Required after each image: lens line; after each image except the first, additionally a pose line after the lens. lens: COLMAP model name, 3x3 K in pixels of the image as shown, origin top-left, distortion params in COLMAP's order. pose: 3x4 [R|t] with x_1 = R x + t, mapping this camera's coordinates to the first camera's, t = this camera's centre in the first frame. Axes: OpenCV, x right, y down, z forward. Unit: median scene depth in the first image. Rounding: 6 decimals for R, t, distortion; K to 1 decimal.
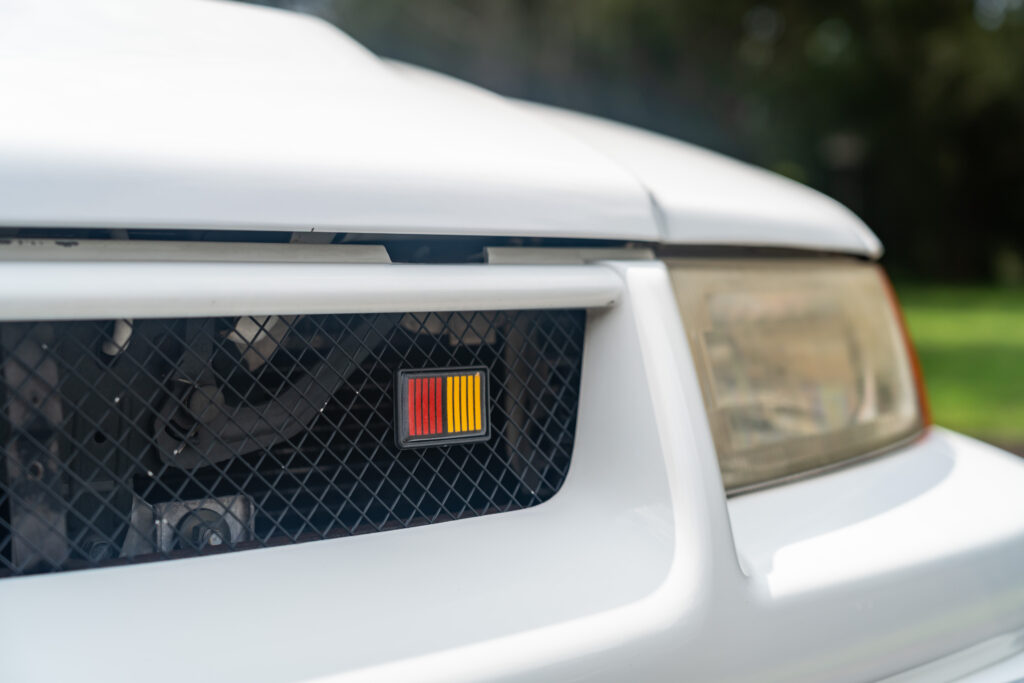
lens RADIAL K [[1821.9, 0, 512.2], [0, 1821.9, 341.4], [0, 0, 1]] dist [0.041299, 0.000000]
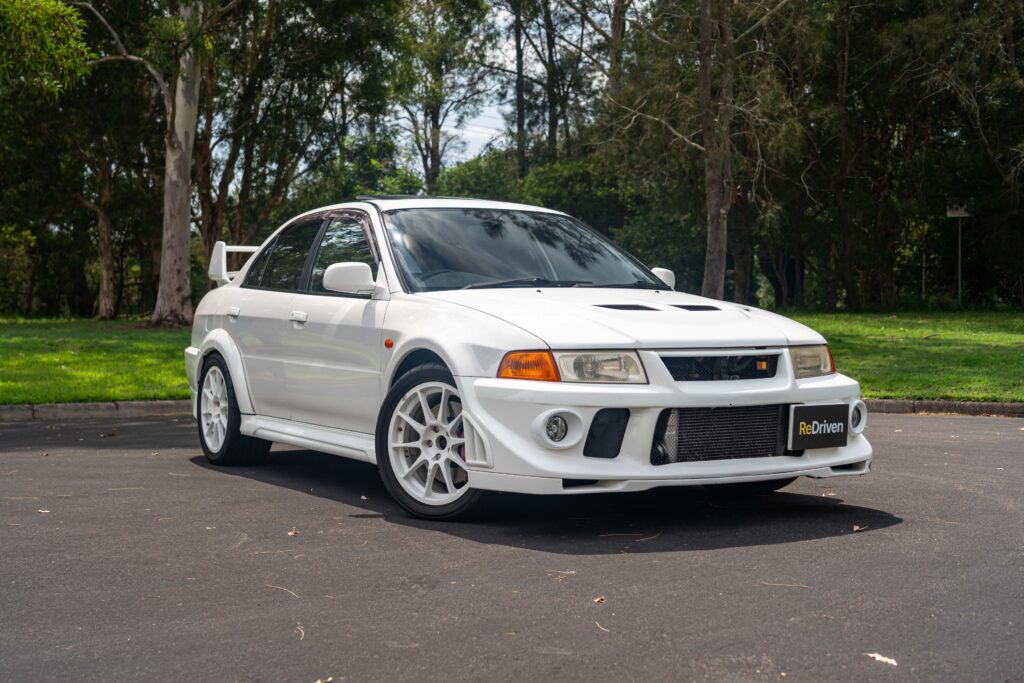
lens RADIAL K [[1371.2, 0, 476.6], [0, 1371.2, 314.1], [0, 0, 1]] dist [0.058947, 0.000000]
pose [[0.985633, 0.009546, -0.168634, -0.284866], [-0.012651, 0.999770, -0.017346, -0.082813], [0.168429, 0.019230, 0.985526, -5.947635]]
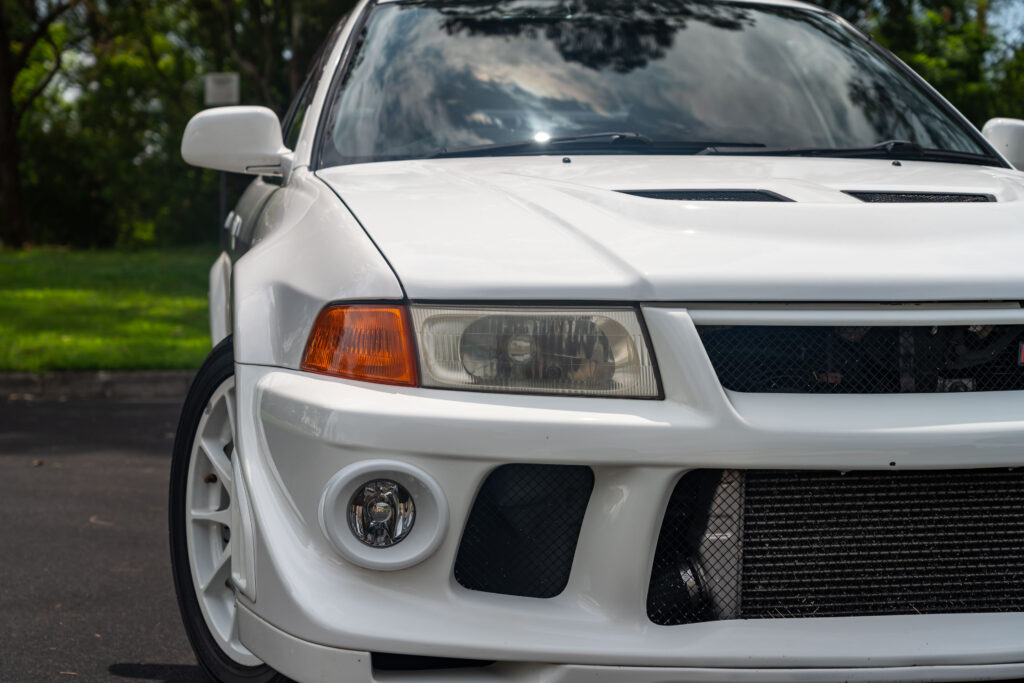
lens RADIAL K [[1856.9, 0, 545.8], [0, 1856.9, 343.5], [0, 0, 1]] dist [0.066531, 0.000000]
pose [[0.882927, 0.039942, -0.467809, 0.744903], [-0.023499, 0.998885, 0.040935, -0.097662], [0.468922, -0.025150, 0.882881, -2.327067]]
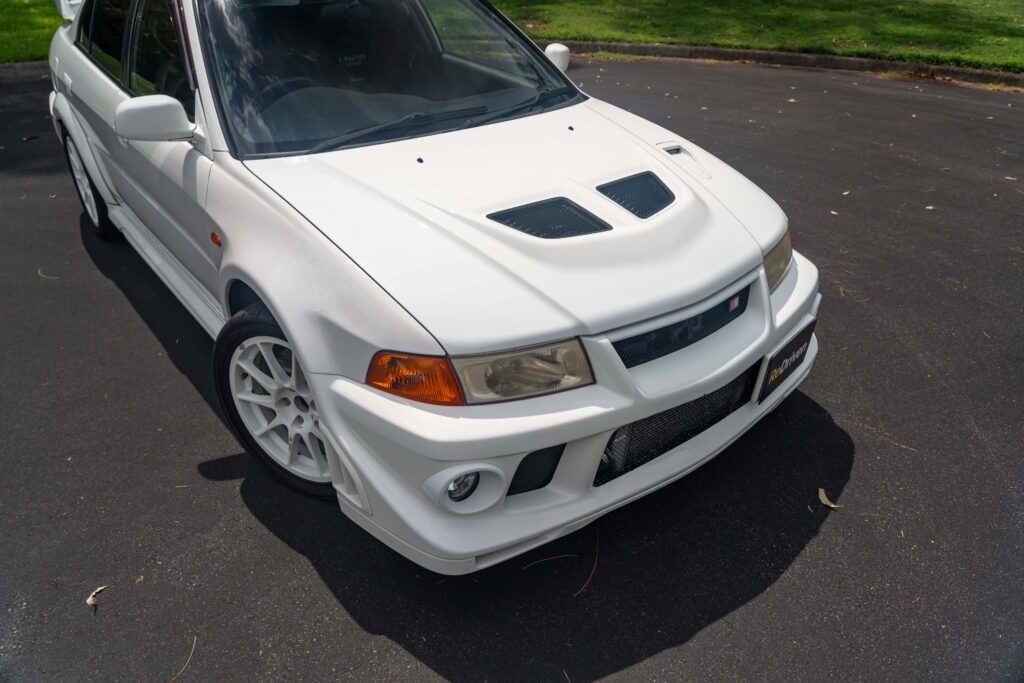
lens RADIAL K [[725.0, 0, 507.5], [0, 725.0, 344.4], [0, 0, 1]] dist [-0.001542, 0.004972]
pose [[0.999764, 0.021702, 0.000504, -0.857788], [-0.019033, 0.865175, 0.501108, -1.139492], [0.010439, -0.500999, 0.865385, -1.344577]]
